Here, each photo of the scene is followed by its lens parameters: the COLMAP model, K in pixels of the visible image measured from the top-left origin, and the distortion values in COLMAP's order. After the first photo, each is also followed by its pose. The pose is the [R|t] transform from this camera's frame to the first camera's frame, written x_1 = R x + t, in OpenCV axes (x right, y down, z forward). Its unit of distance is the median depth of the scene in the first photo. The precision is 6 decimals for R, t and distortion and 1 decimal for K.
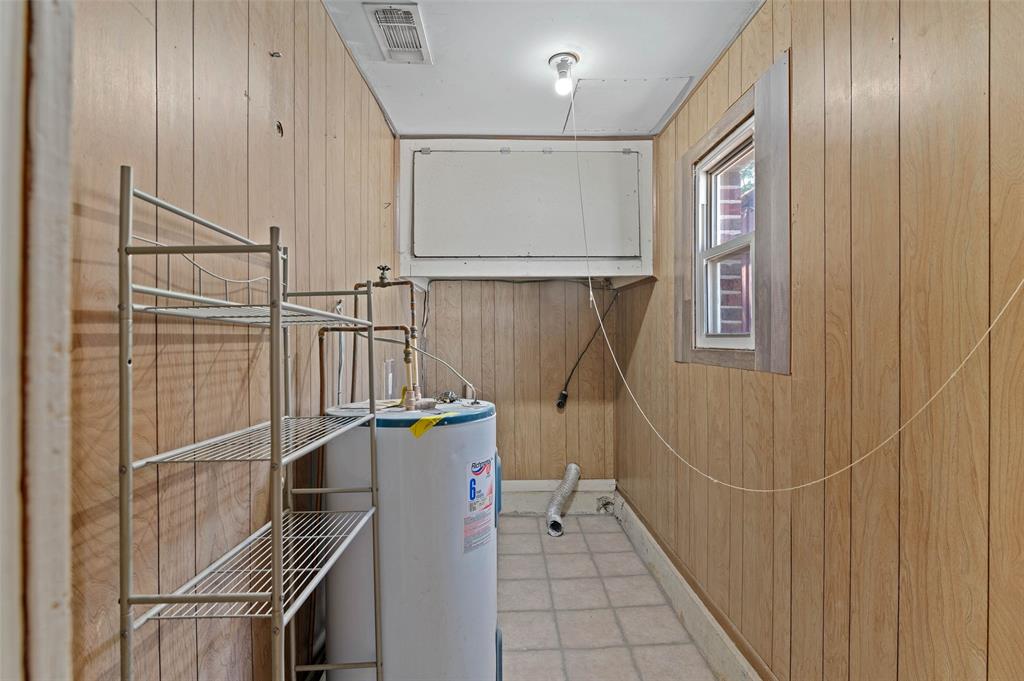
lens RADIAL K [[472.8, 0, 513.3], [0, 472.8, 338.0], [0, 0, 1]] dist [-0.003136, -0.000306]
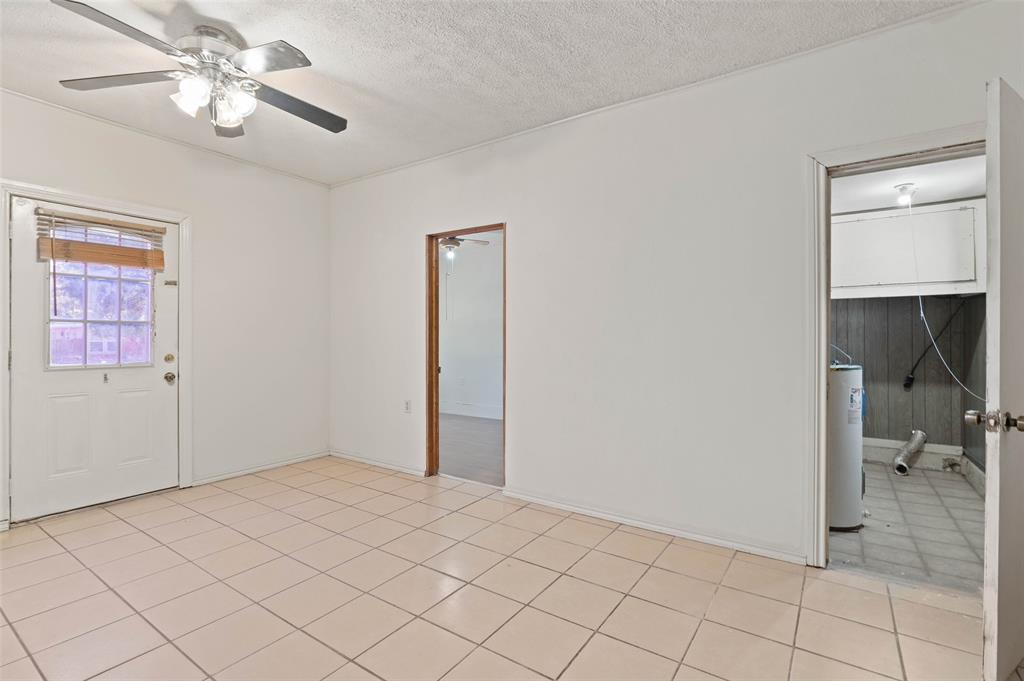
lens RADIAL K [[472.8, 0, 513.3], [0, 472.8, 338.0], [0, 0, 1]] dist [-0.003136, -0.000306]
pose [[0.816097, 0.002612, -0.577909, -0.039884], [0.000520, 0.999986, 0.005254, -0.000919], [0.577915, -0.004589, 0.816084, -0.753381]]
